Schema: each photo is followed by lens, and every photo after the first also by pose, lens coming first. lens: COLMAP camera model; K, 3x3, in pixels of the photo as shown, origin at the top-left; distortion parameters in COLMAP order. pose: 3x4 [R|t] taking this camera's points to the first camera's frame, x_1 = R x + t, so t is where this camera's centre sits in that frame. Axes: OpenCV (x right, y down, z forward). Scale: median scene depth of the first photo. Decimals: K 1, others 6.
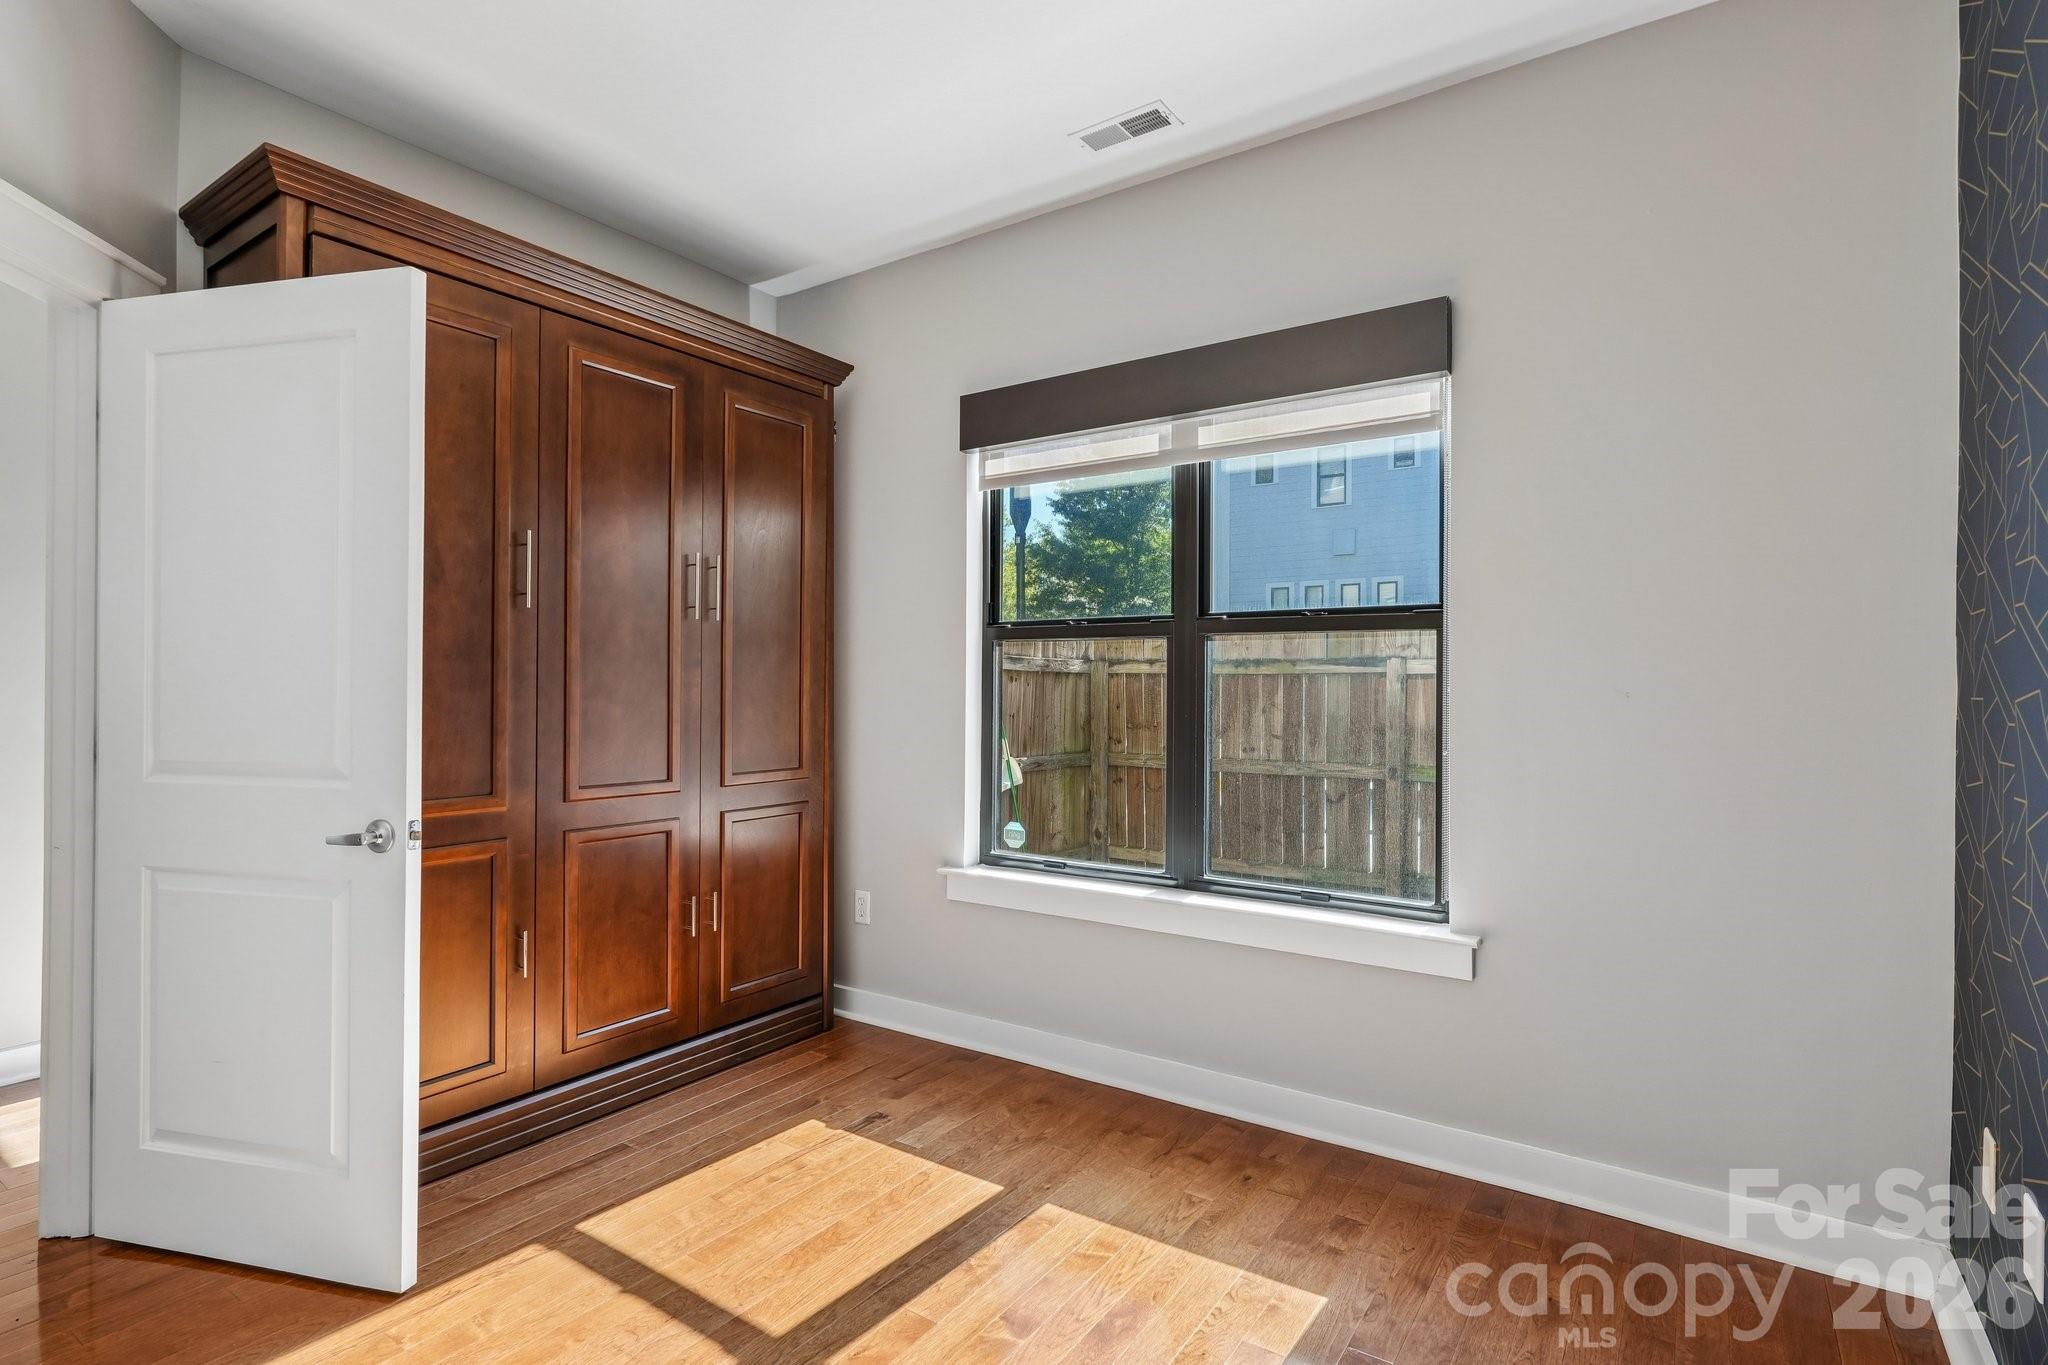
lens RADIAL K [[1000.3, 0, 1016.8], [0, 1000.3, 675.4], [0, 0, 1]] dist [0.003344, 0.000528]
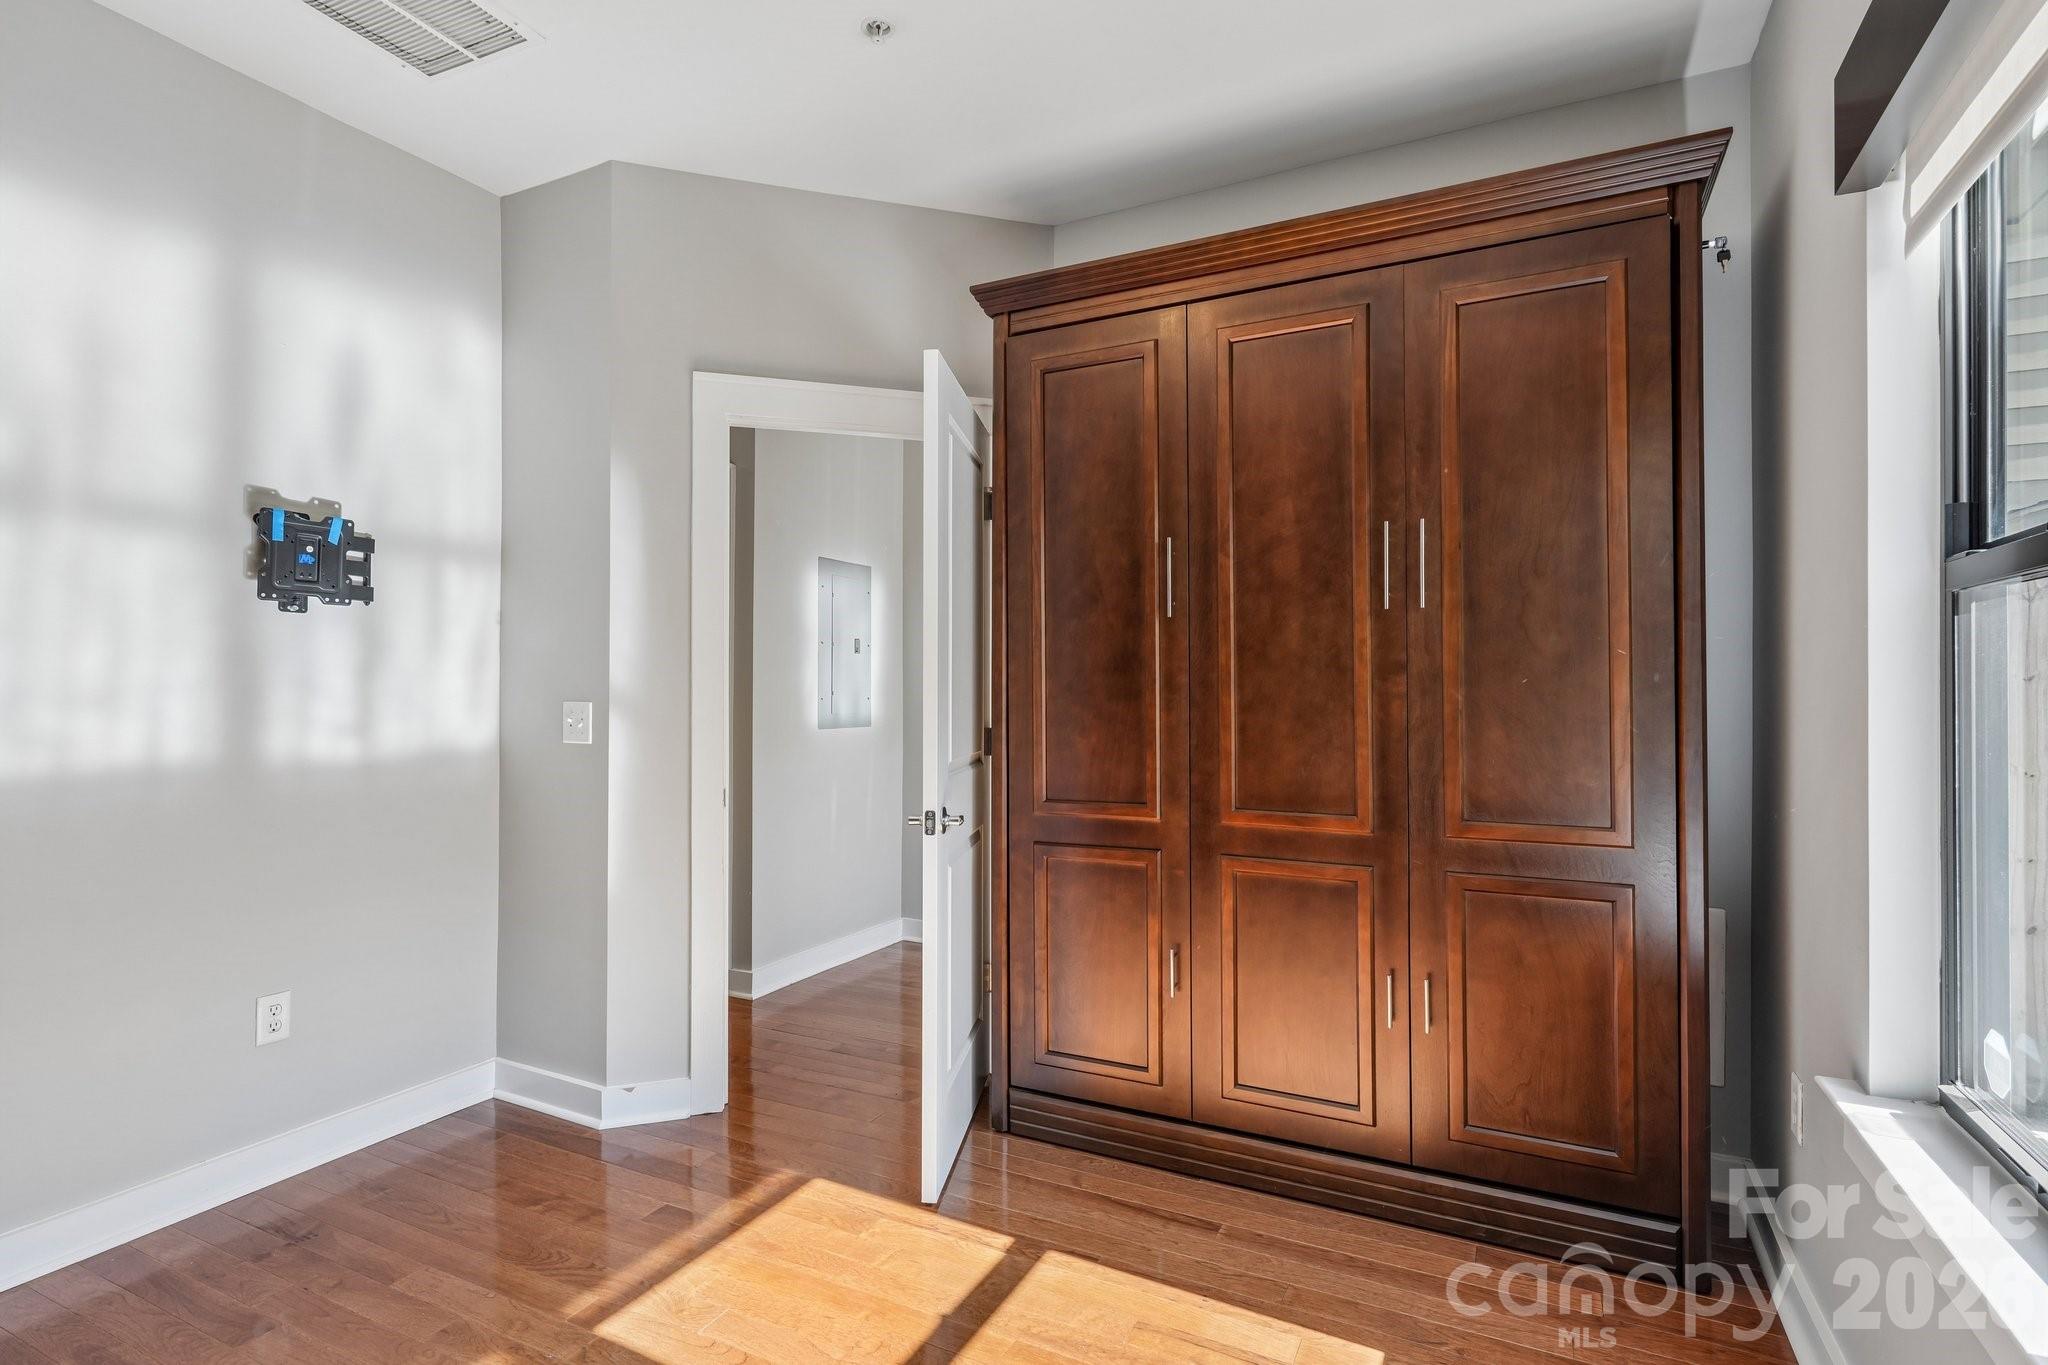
lens RADIAL K [[1000.3, 0, 1024.3], [0, 1000.3, 683.0], [0, 0, 1]] dist [0.003344, 0.000528]
pose [[0.136703, -0.017992, -0.990449, 0.470543], [0.013173, 0.999780, -0.016344, 0.011210], [0.990525, -0.010813, 0.136909, 0.751098]]
